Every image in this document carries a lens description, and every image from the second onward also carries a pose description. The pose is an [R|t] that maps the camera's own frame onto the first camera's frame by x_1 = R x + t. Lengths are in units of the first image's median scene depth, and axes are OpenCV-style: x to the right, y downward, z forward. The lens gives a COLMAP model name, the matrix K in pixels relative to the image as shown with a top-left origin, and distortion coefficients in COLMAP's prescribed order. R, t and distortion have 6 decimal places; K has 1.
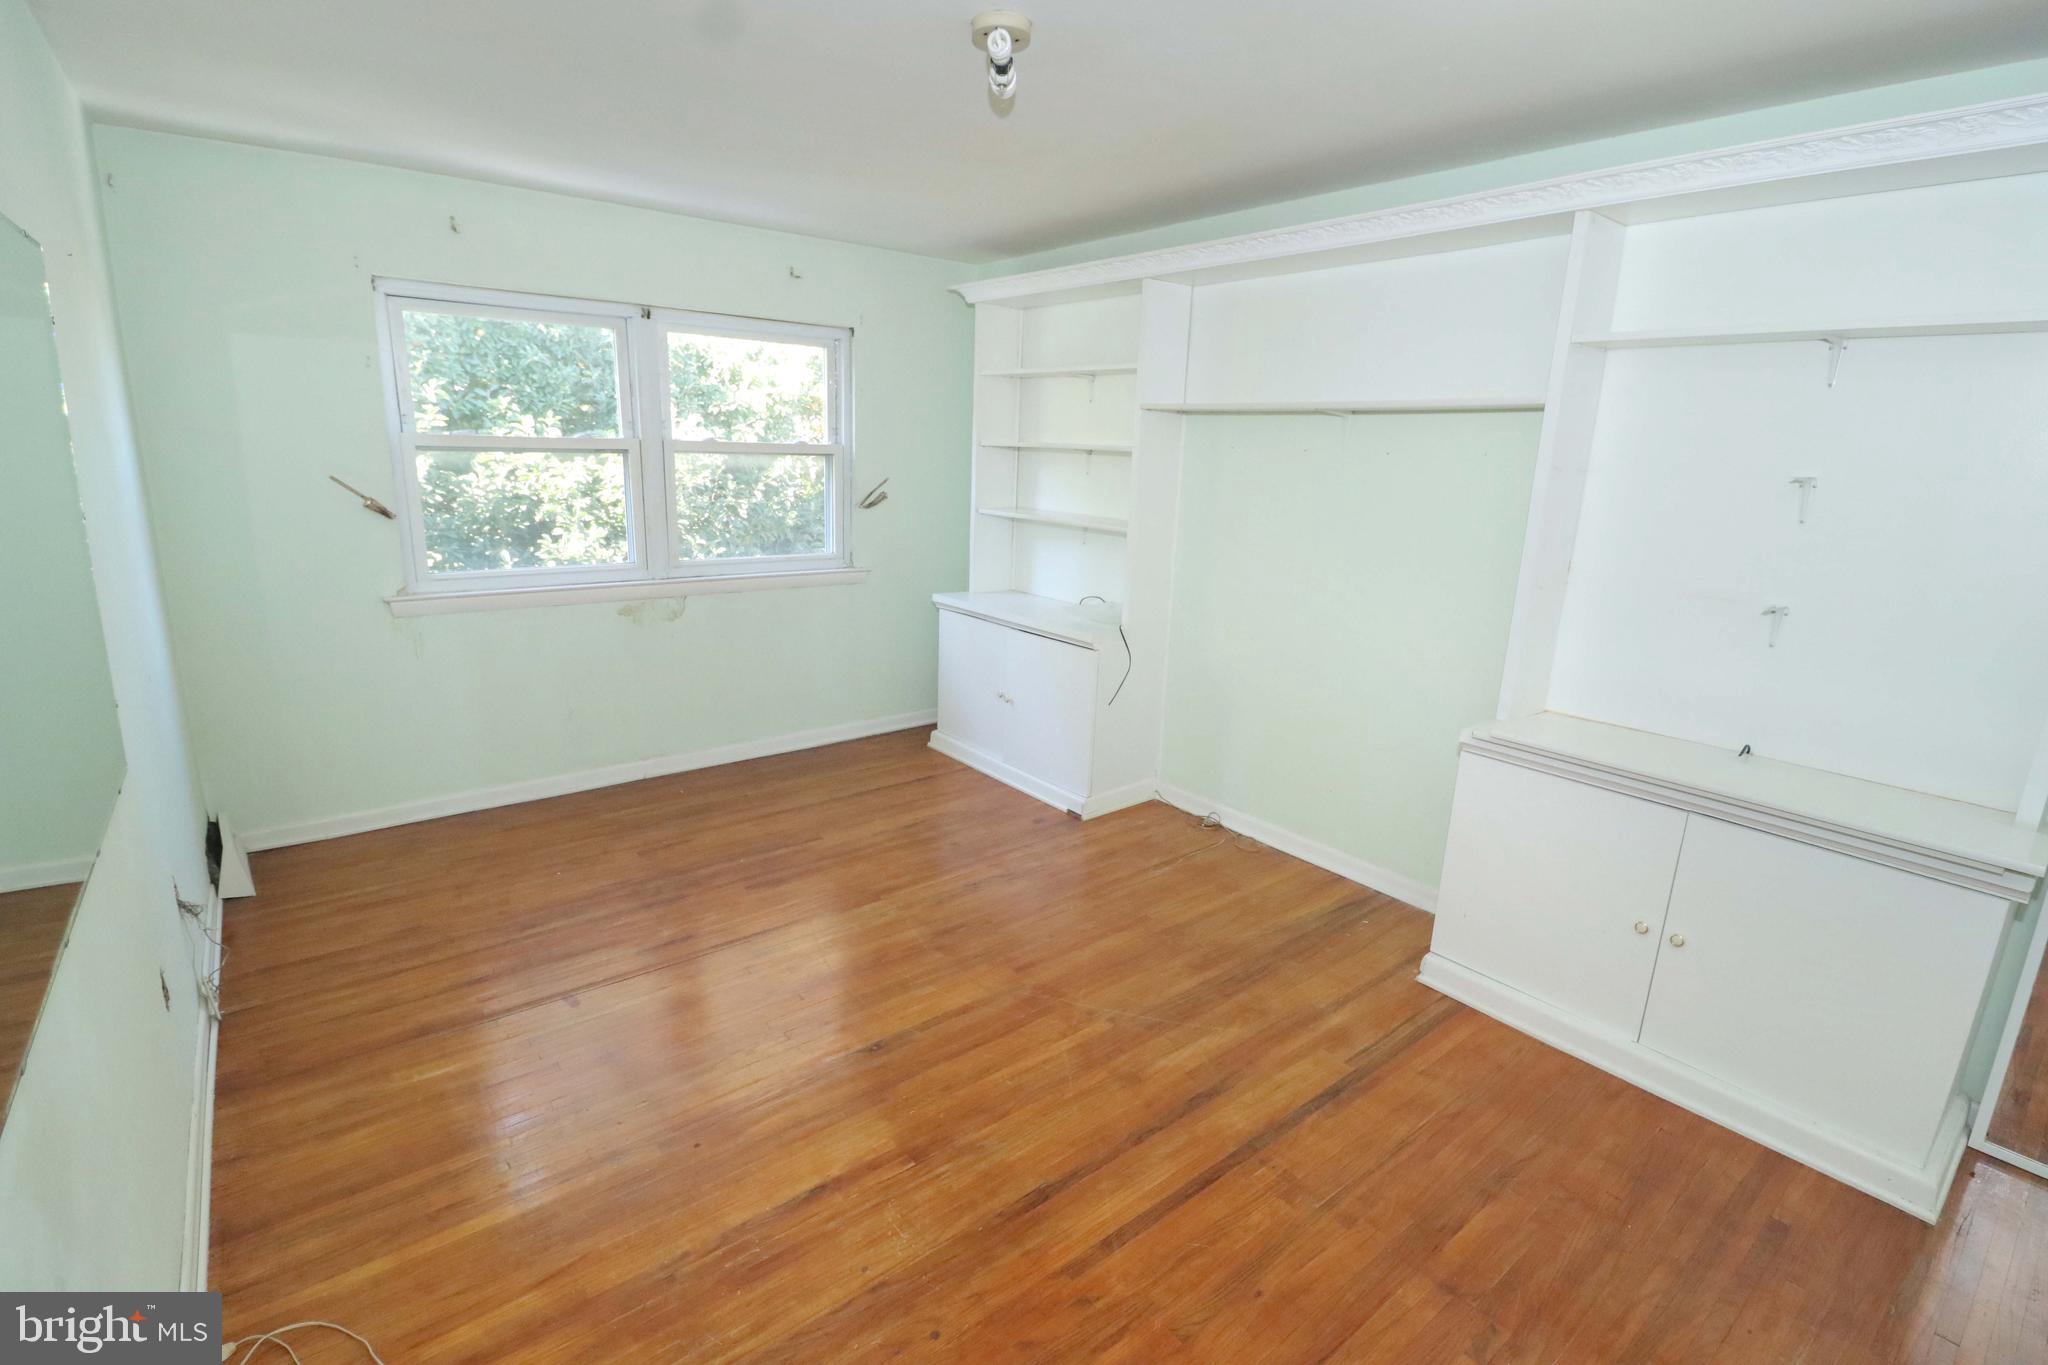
lens RADIAL K [[946.1, 0, 1027.6], [0, 946.1, 688.5], [0, 0, 1]] dist [-0.004059, -0.010578]
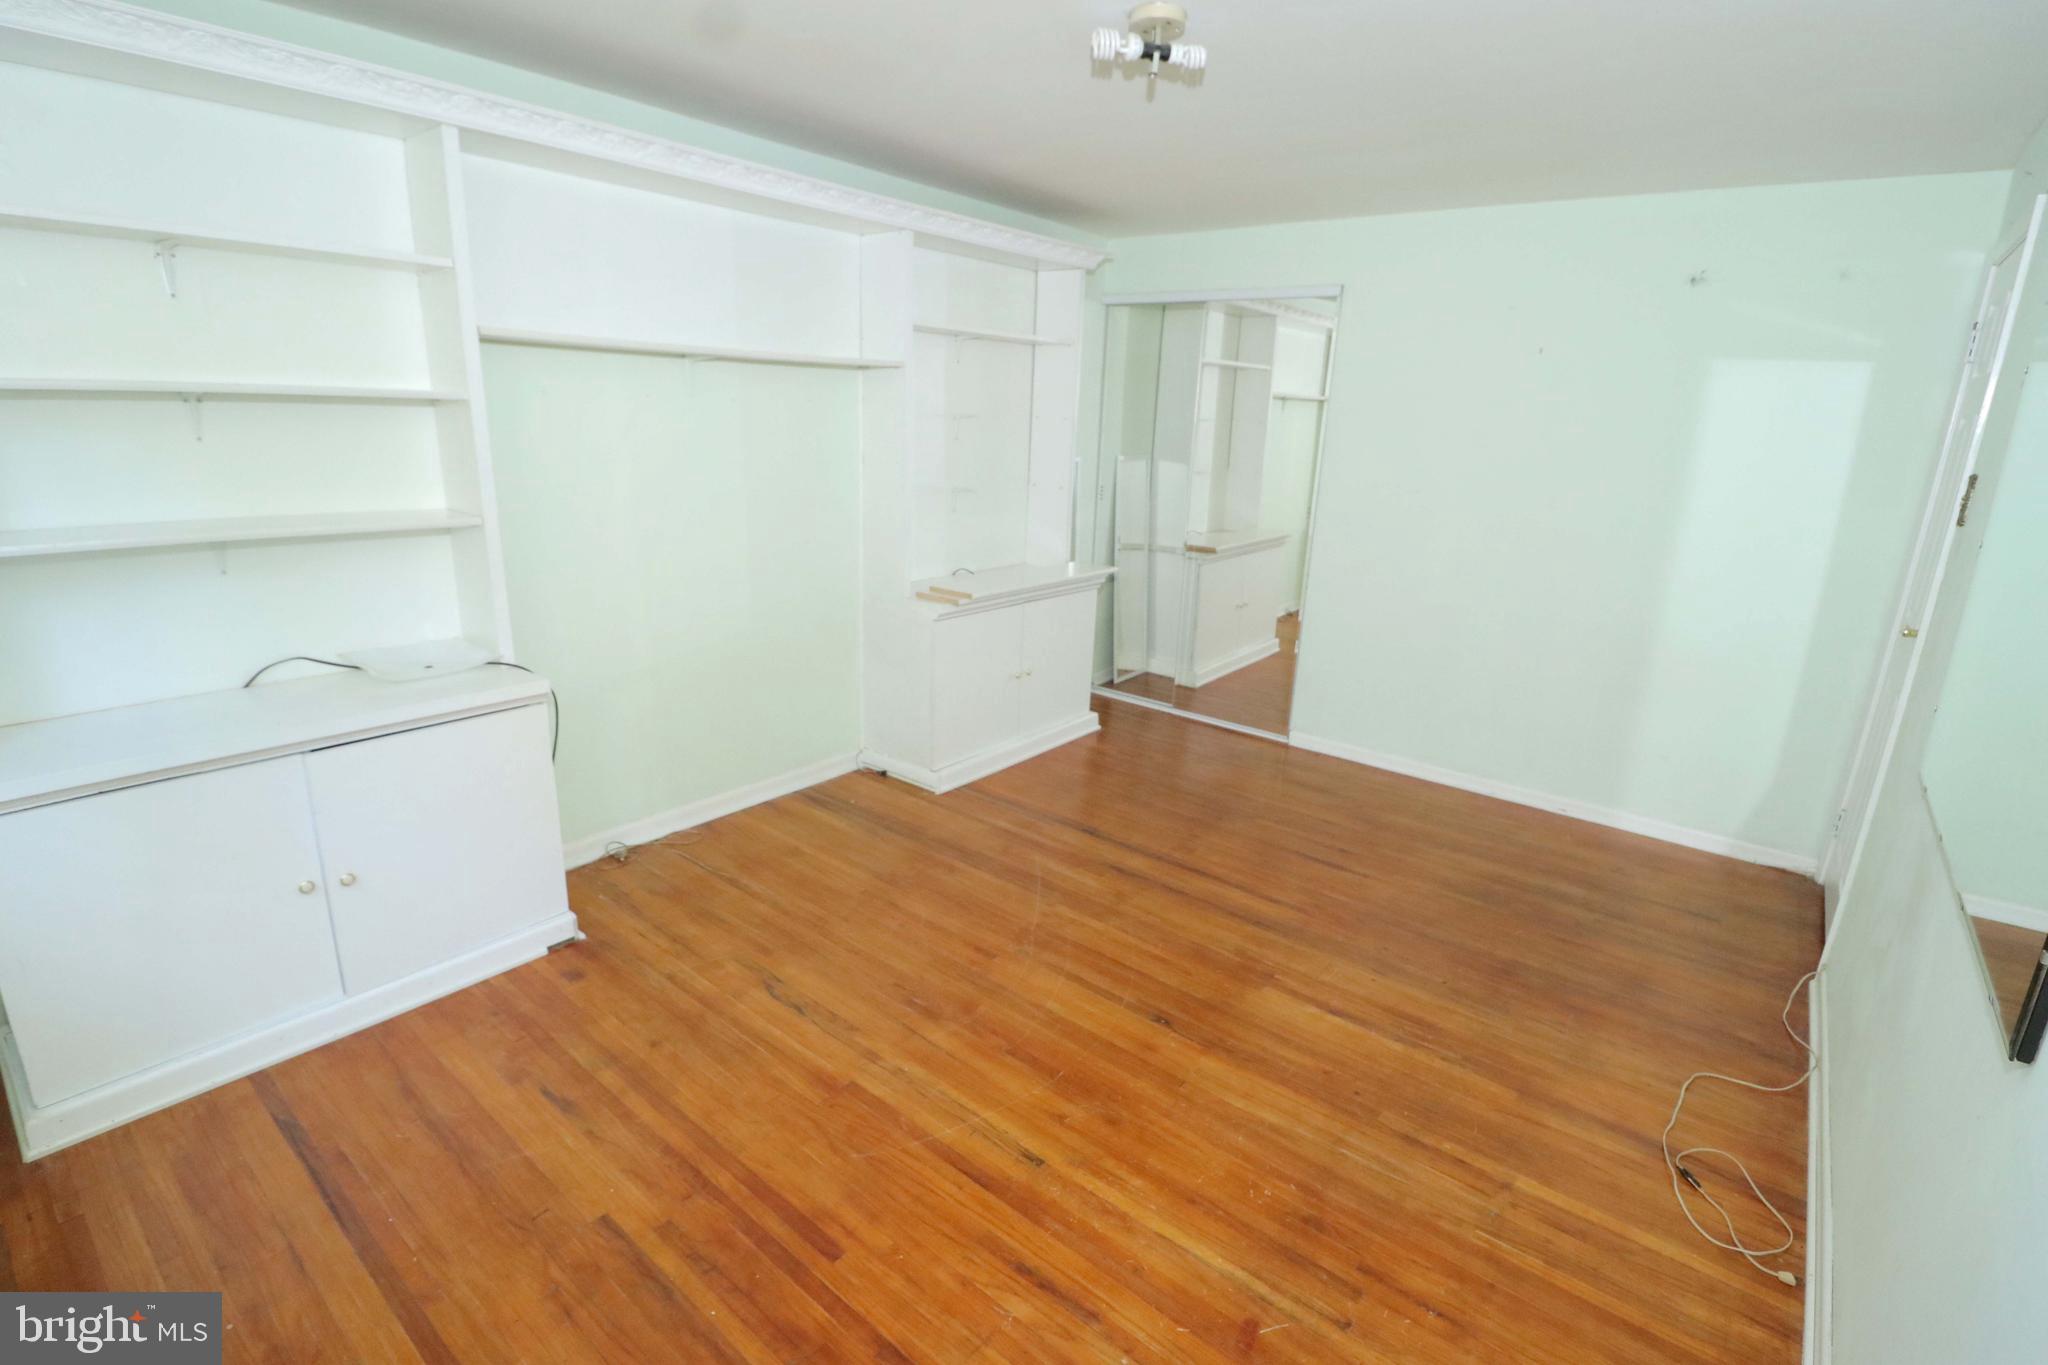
lens RADIAL K [[946.1, 0, 1027.7], [0, 946.1, 670.6], [0, 0, 1]] dist [-0.004059, -0.010578]
pose [[-0.216306, -0.294952, 0.930707, -0.838867], [0.206494, 0.917889, 0.338881, -0.292694], [-0.954239, 0.265488, -0.137639, 1.028346]]
